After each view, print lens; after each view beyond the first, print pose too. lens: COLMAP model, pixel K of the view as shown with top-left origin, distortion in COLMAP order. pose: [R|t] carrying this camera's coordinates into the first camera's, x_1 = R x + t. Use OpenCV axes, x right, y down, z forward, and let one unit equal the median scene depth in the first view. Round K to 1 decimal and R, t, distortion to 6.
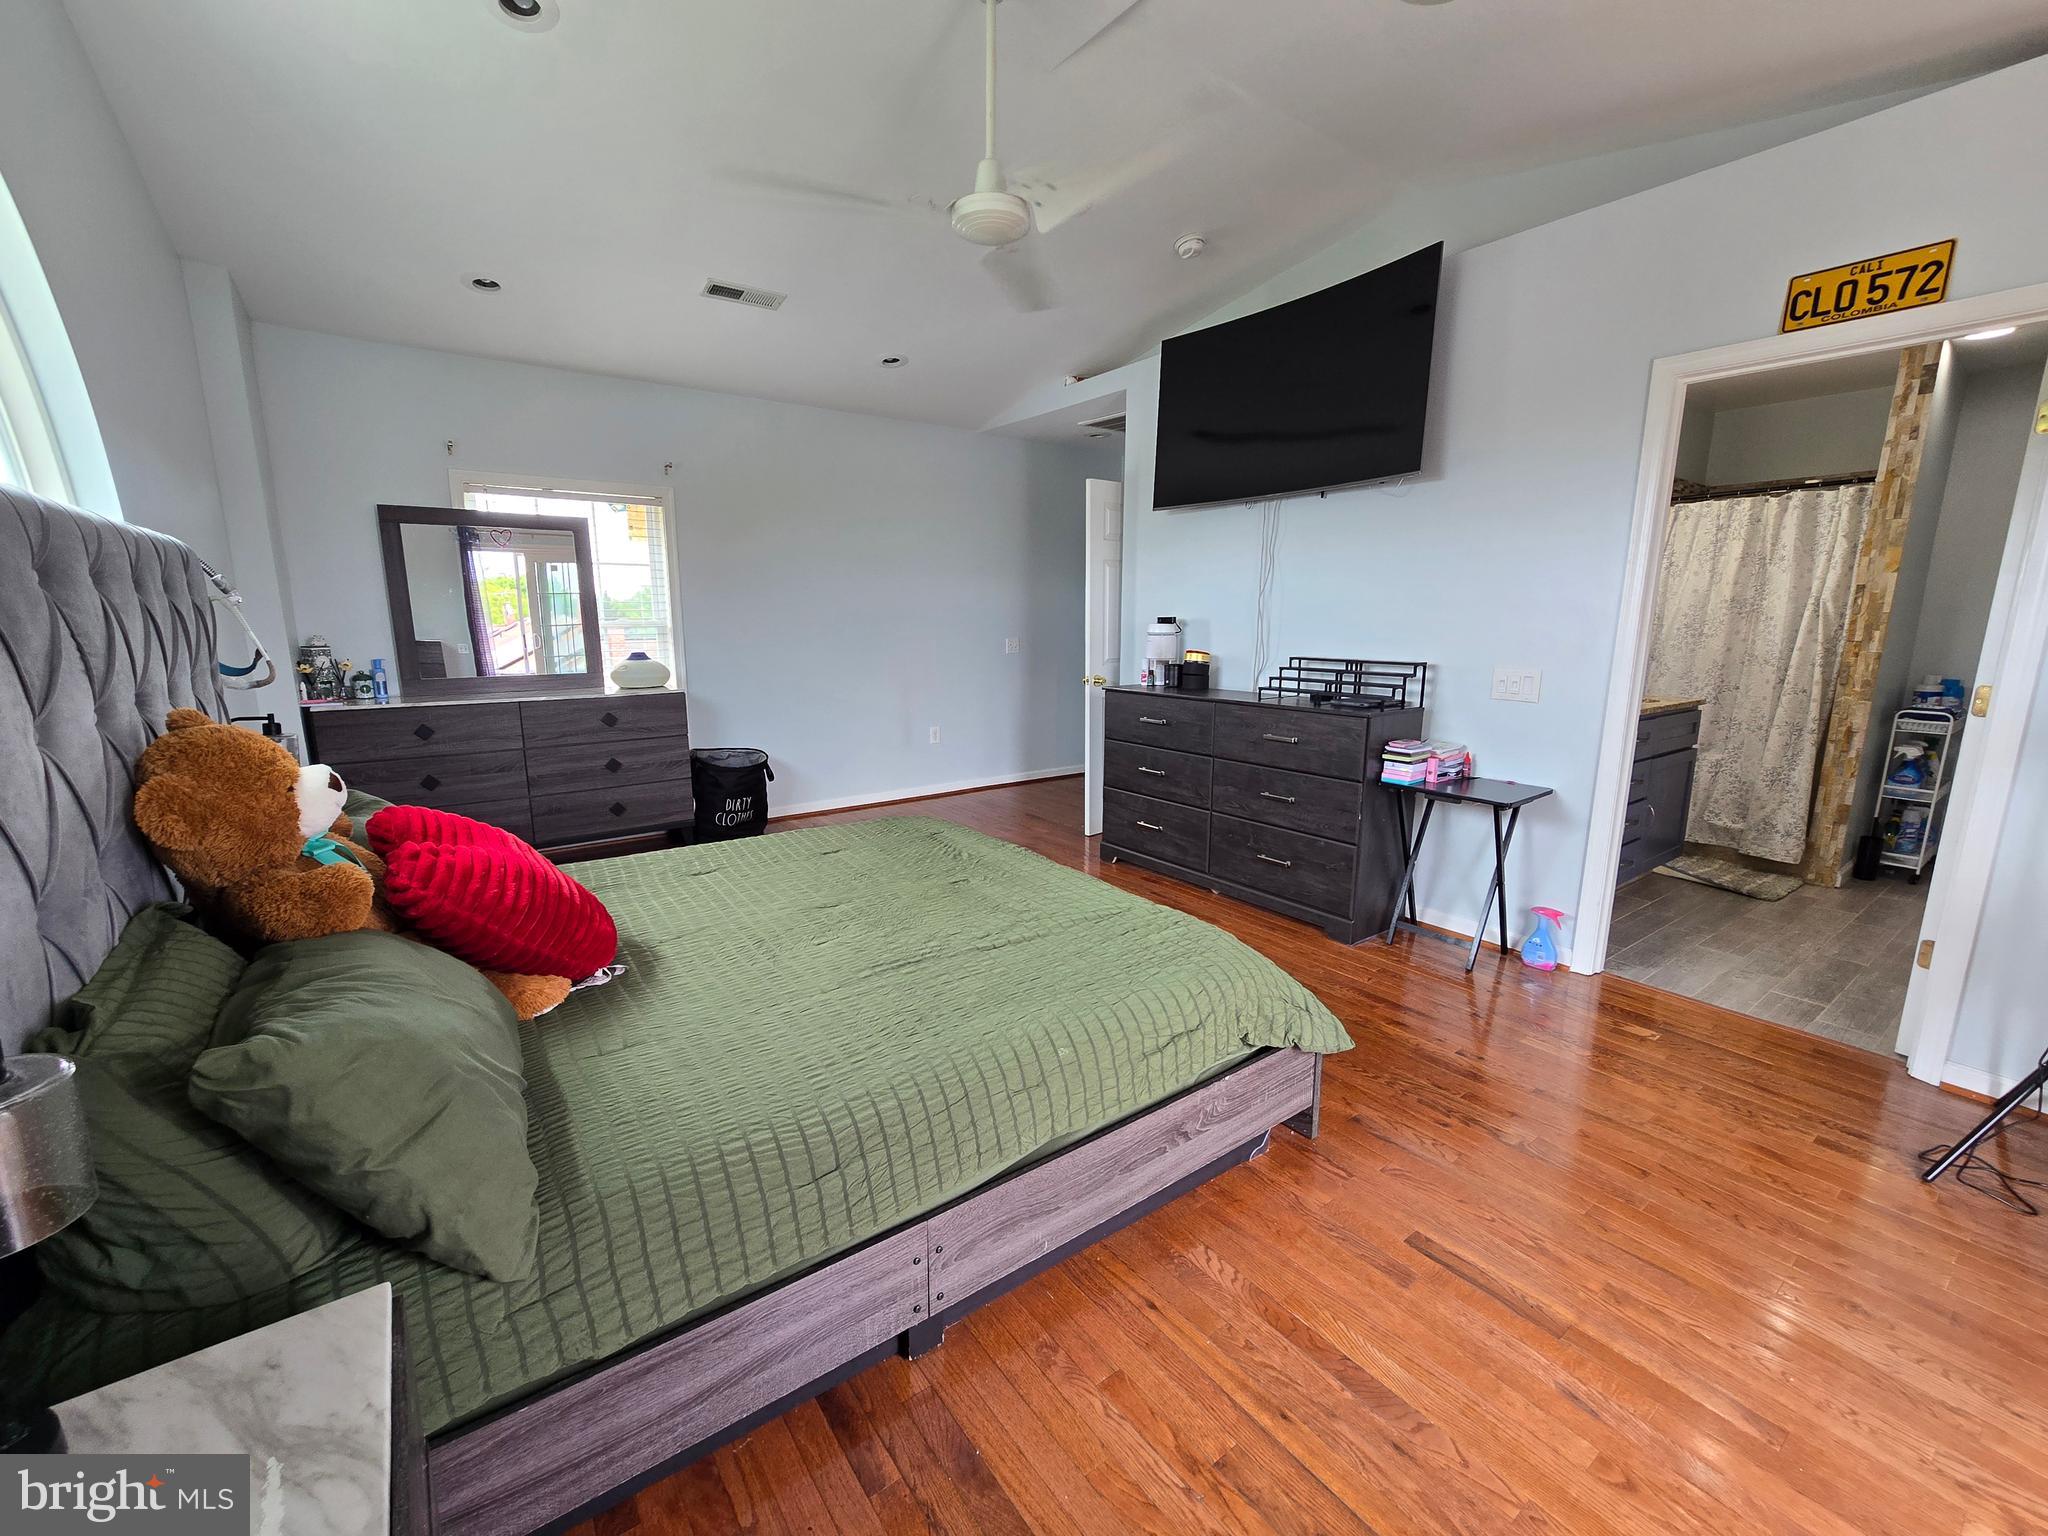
lens RADIAL K [[839.5, 0, 1020.8], [0, 839.5, 771.7], [0, 0, 1]] dist [-0.004586, 0.000817]
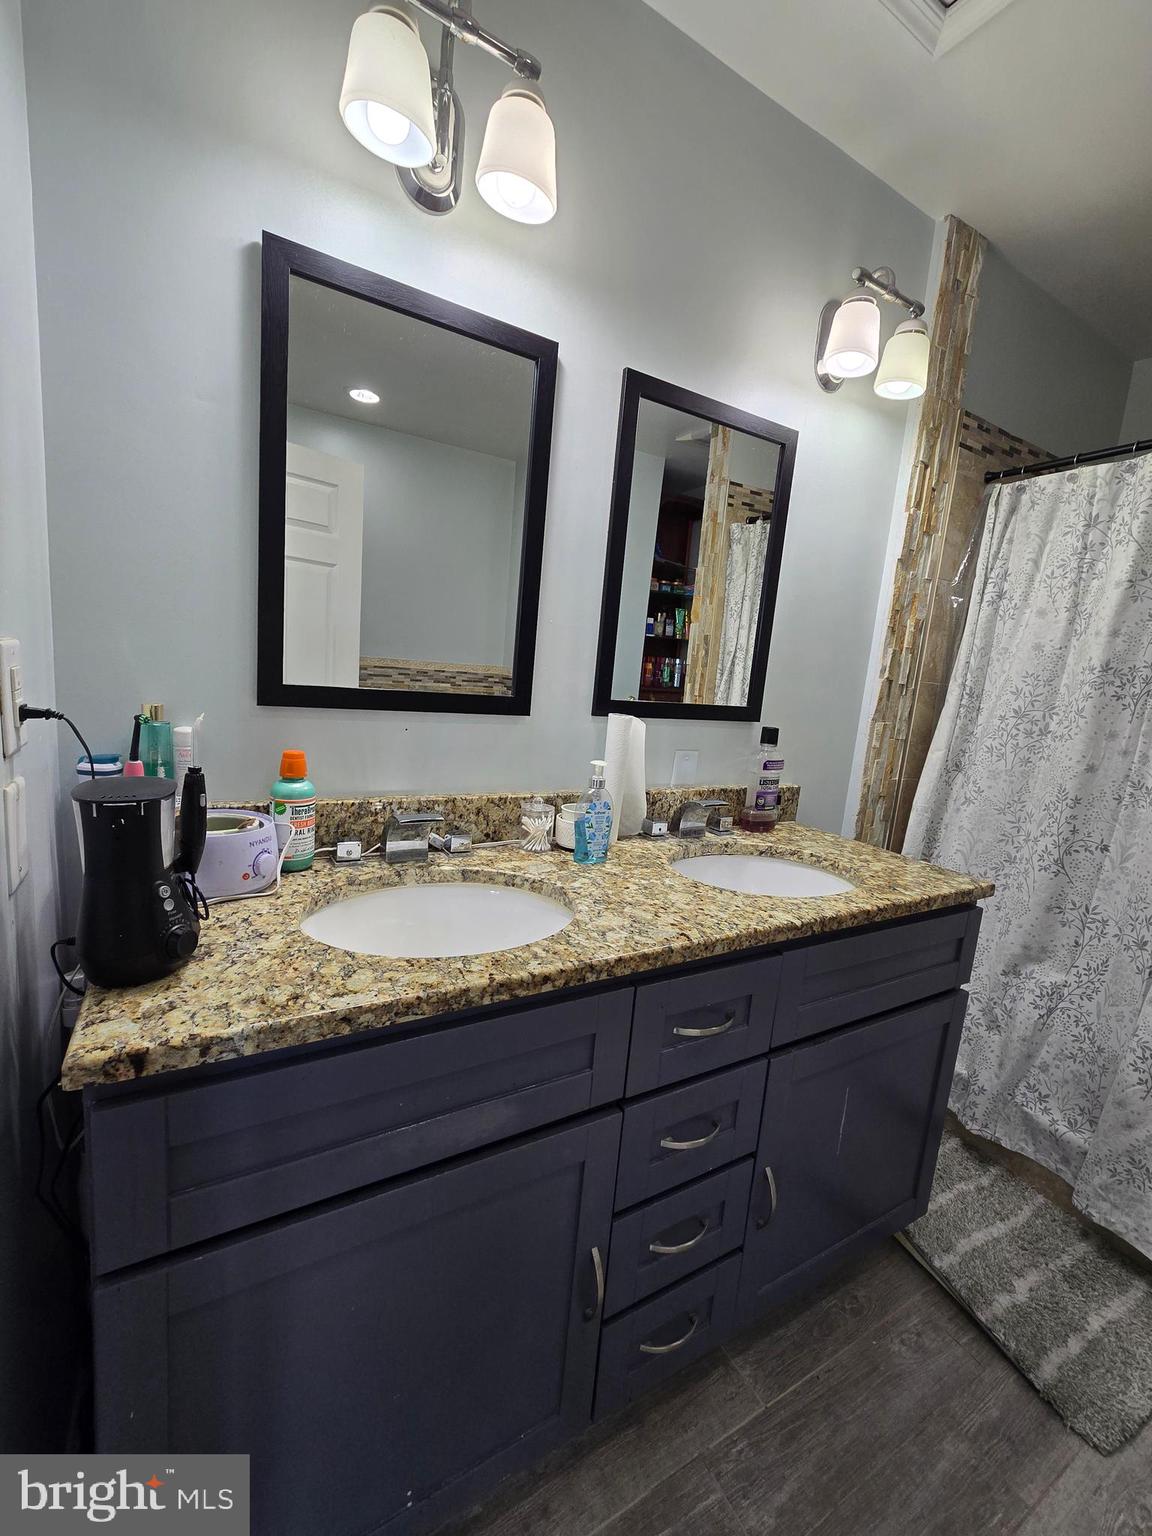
lens RADIAL K [[629.7, 0, 577.4], [0, 629.7, 768.4], [0, 0, 1]] dist [-0.004586, 0.000817]
pose [[0.991866, 0.092898, -0.087015, 0.573978], [-0.094557, 0.995404, -0.015141, -0.111036], [0.085209, 0.023246, 0.996092, 0.602770]]
